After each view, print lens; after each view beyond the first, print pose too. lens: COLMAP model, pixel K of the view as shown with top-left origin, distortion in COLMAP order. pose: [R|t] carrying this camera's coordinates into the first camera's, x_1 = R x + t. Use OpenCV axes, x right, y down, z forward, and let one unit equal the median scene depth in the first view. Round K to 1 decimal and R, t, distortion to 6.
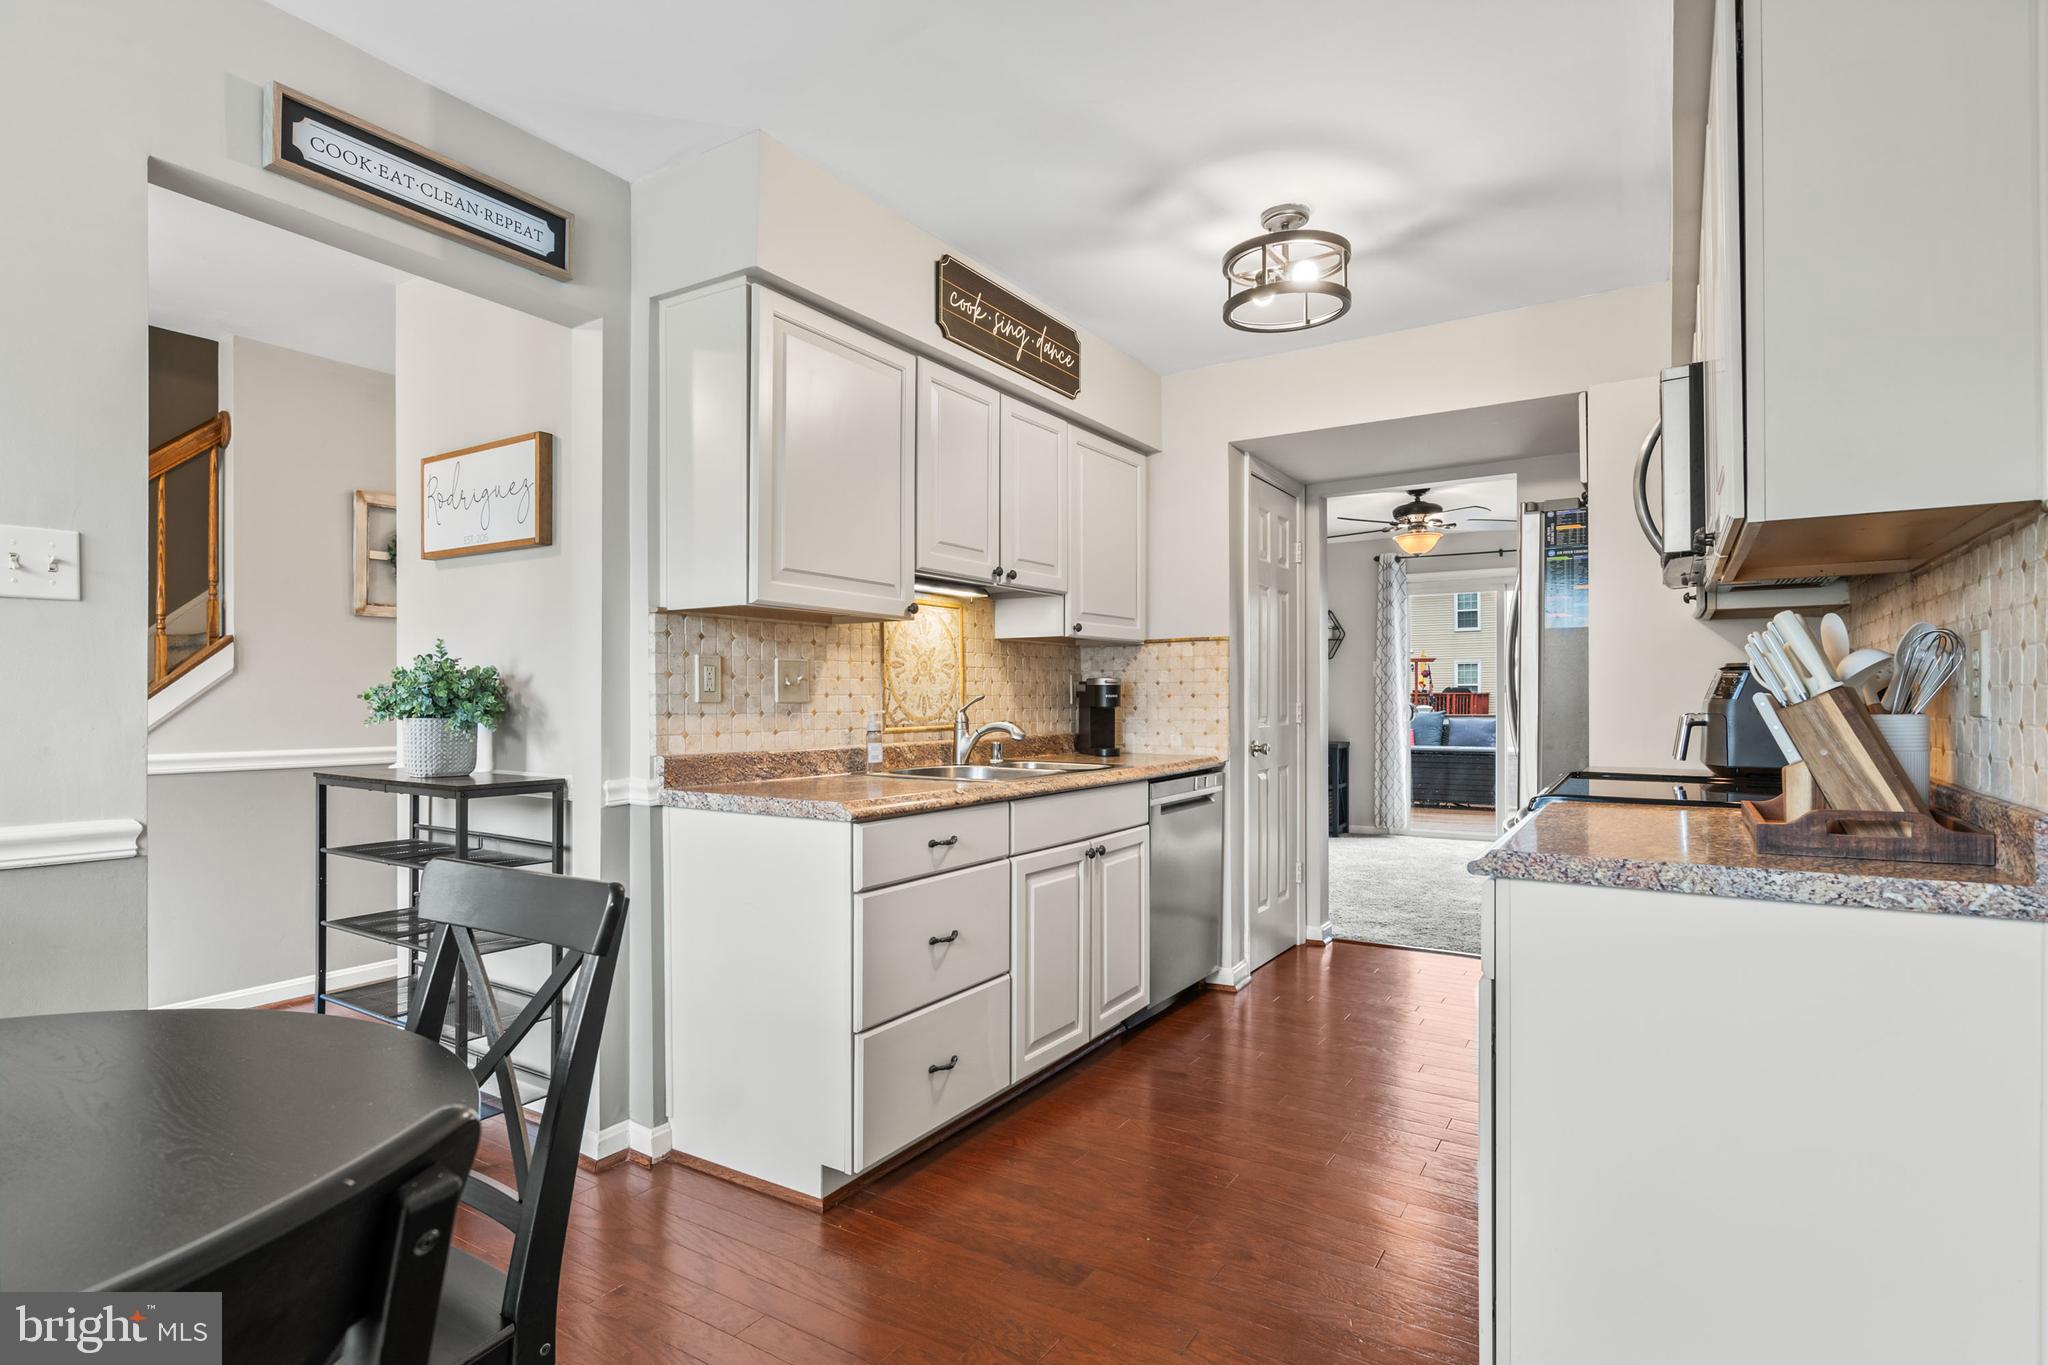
lens RADIAL K [[1014.1, 0, 1027.4], [0, 1014.1, 695.3], [0, 0, 1]] dist [-0.003434, 0.000189]
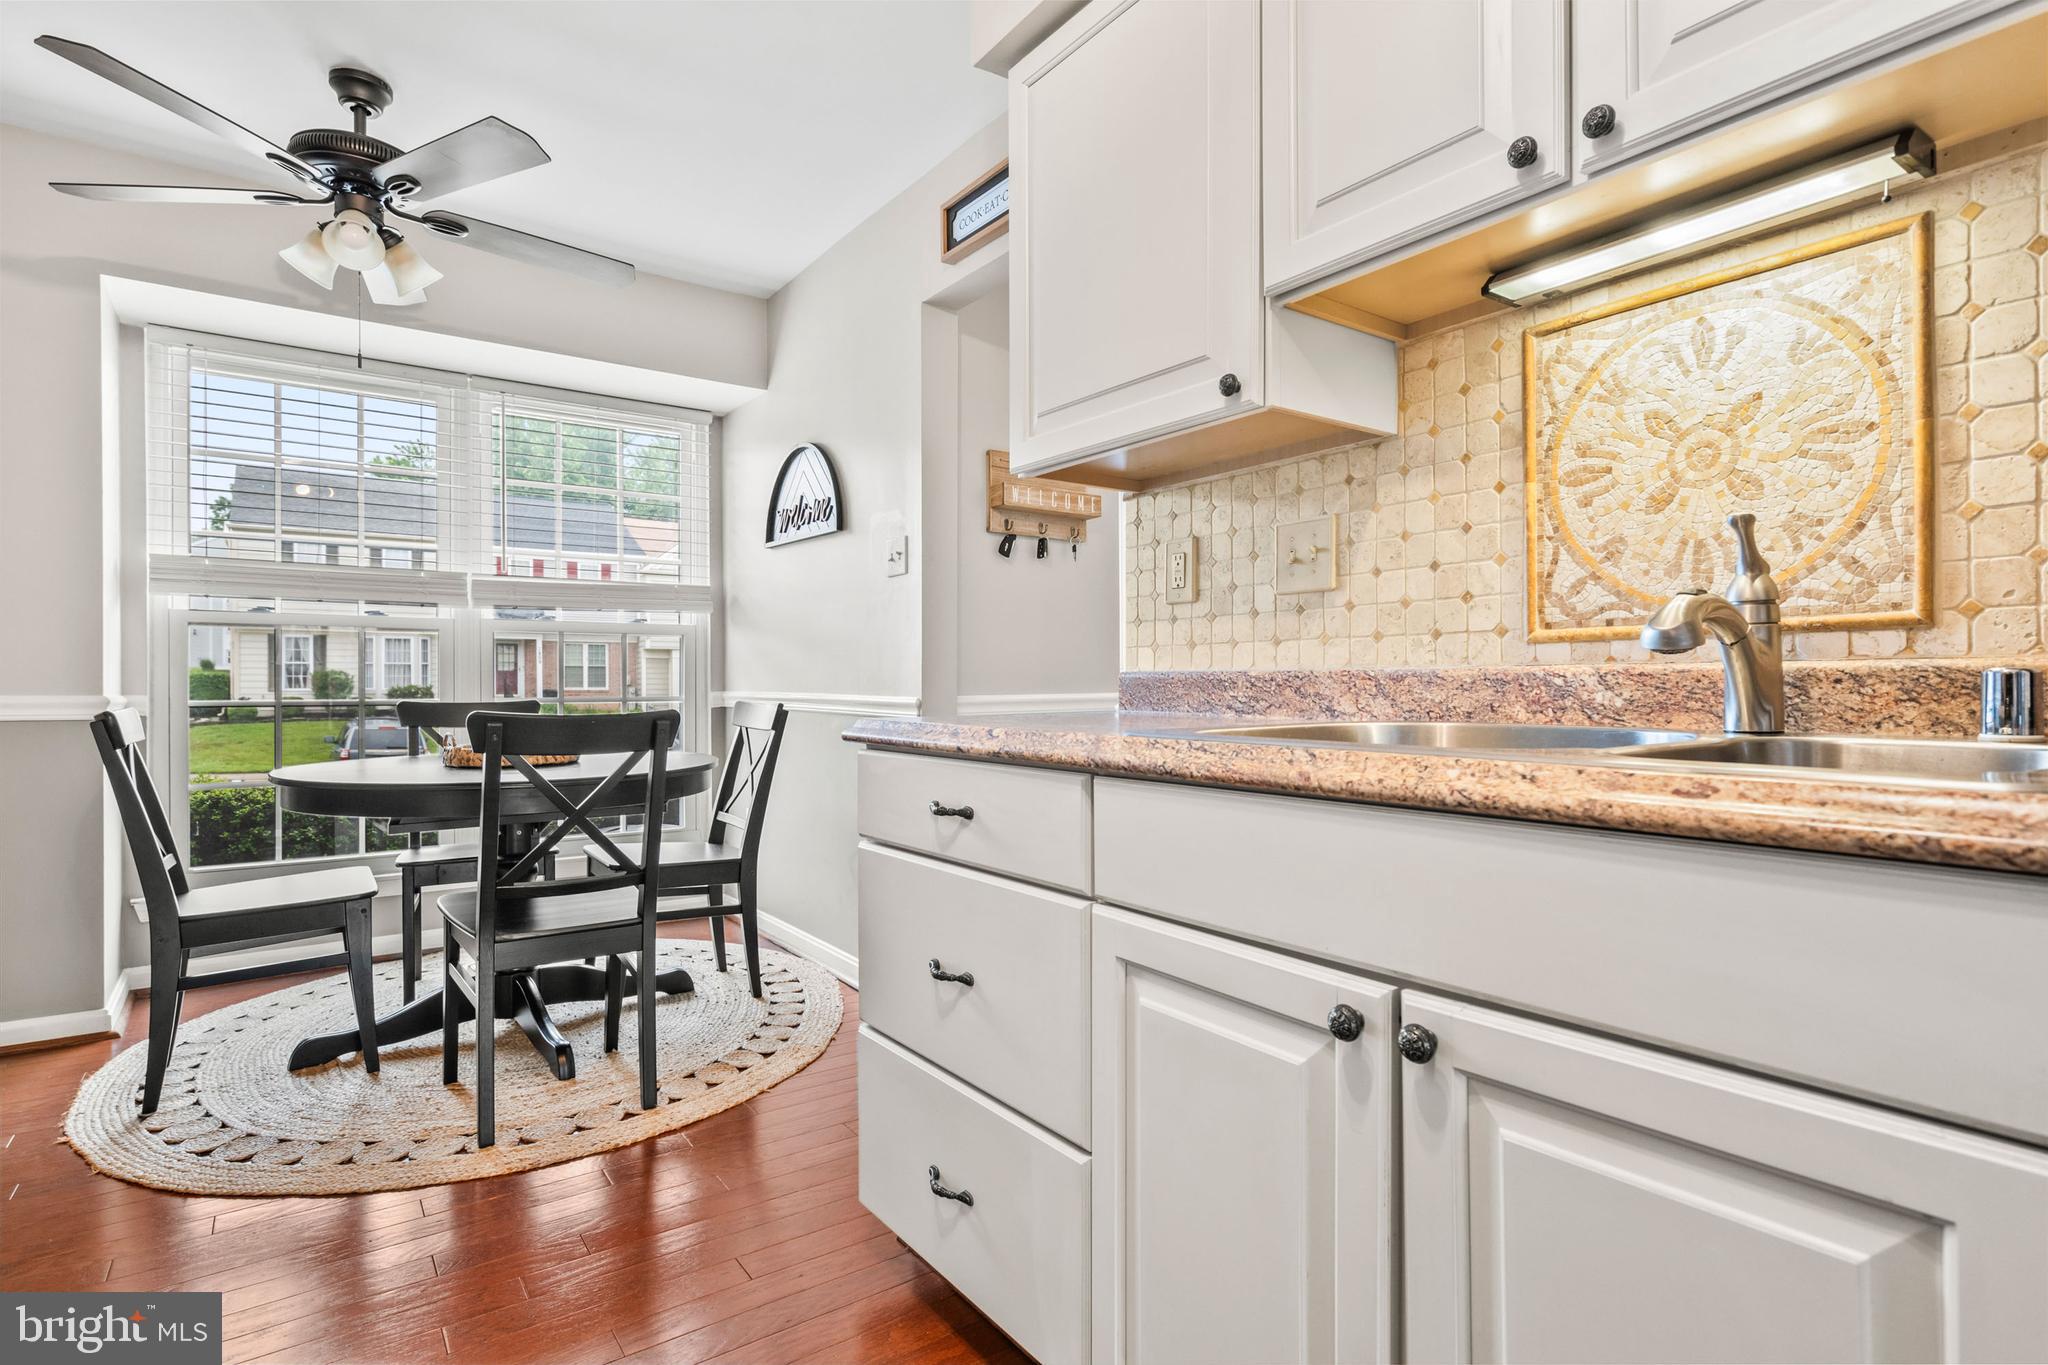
lens RADIAL K [[1003.5, 0, 1028.4], [0, 1003.5, 690.9], [0, 0, 1]] dist [-0.007257, -0.000979]
pose [[-0.351694, 0.007941, -0.936081, 0.394623], [0.006164, 0.999962, 0.006167, 0.063447], [0.936095, -0.003601, -0.351729, 1.103011]]
